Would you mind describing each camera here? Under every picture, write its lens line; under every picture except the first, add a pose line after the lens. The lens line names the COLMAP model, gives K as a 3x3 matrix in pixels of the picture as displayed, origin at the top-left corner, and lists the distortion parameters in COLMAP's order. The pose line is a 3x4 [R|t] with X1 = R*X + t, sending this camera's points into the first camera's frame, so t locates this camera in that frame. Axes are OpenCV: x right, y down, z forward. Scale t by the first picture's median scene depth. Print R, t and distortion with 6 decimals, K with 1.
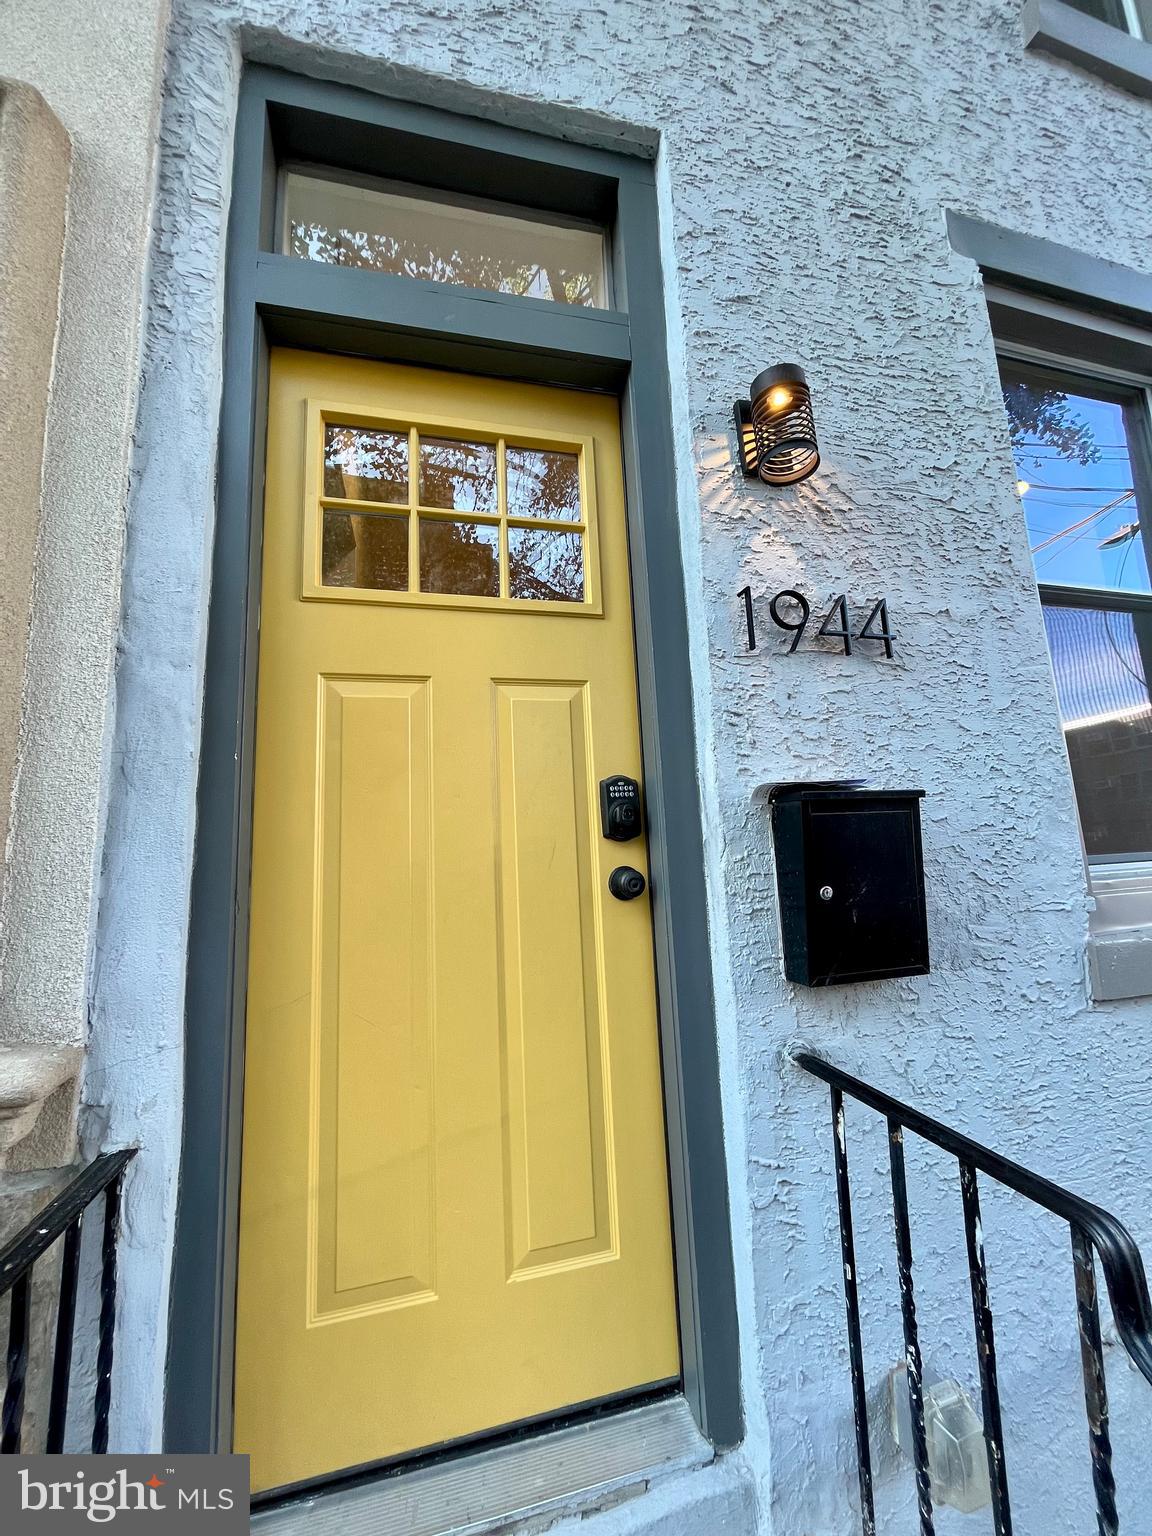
lens RADIAL K [[617.8, 0, 576.8], [0, 617.8, 767.7], [0, 0, 1]] dist [-0.002648, -0.000303]
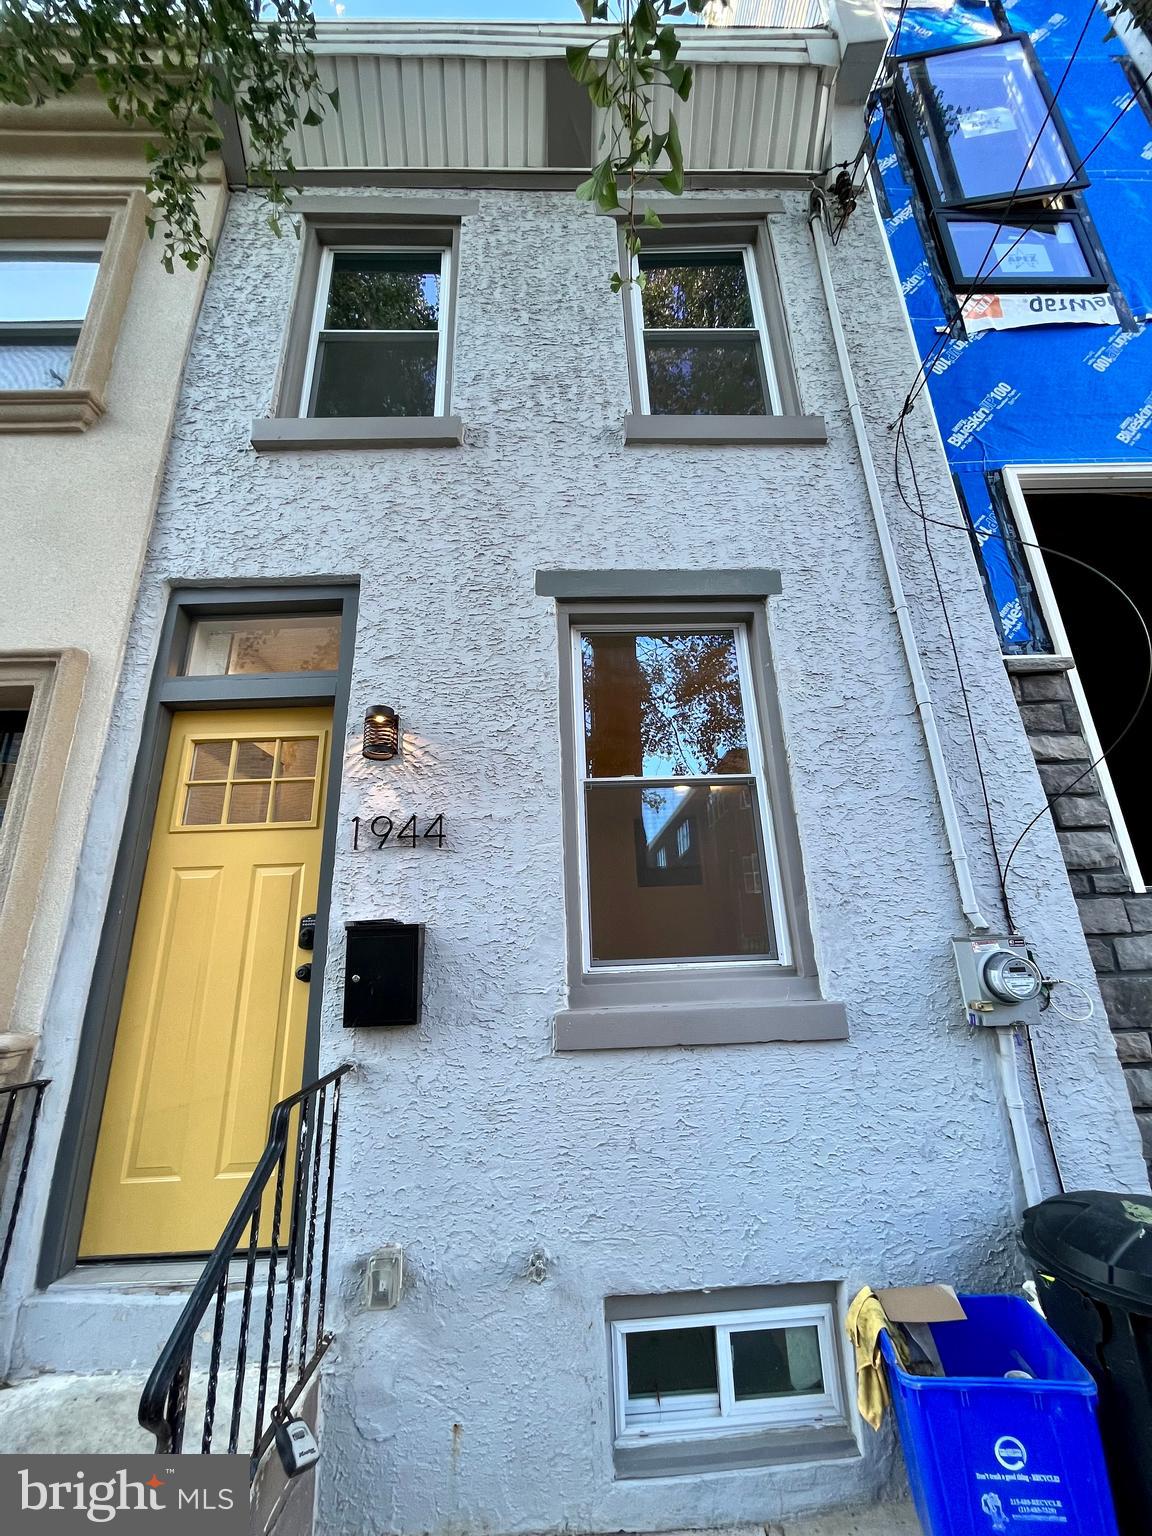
lens RADIAL K [[617.8, 0, 577.5], [0, 617.8, 765.9], [0, 0, 1]] dist [-0.002648, -0.000303]
pose [[0.969895, -0.063979, -0.234971, 1.333137], [0.029271, 0.988504, -0.148332, -0.131741], [0.241760, 0.136988, 0.960618, -0.689798]]
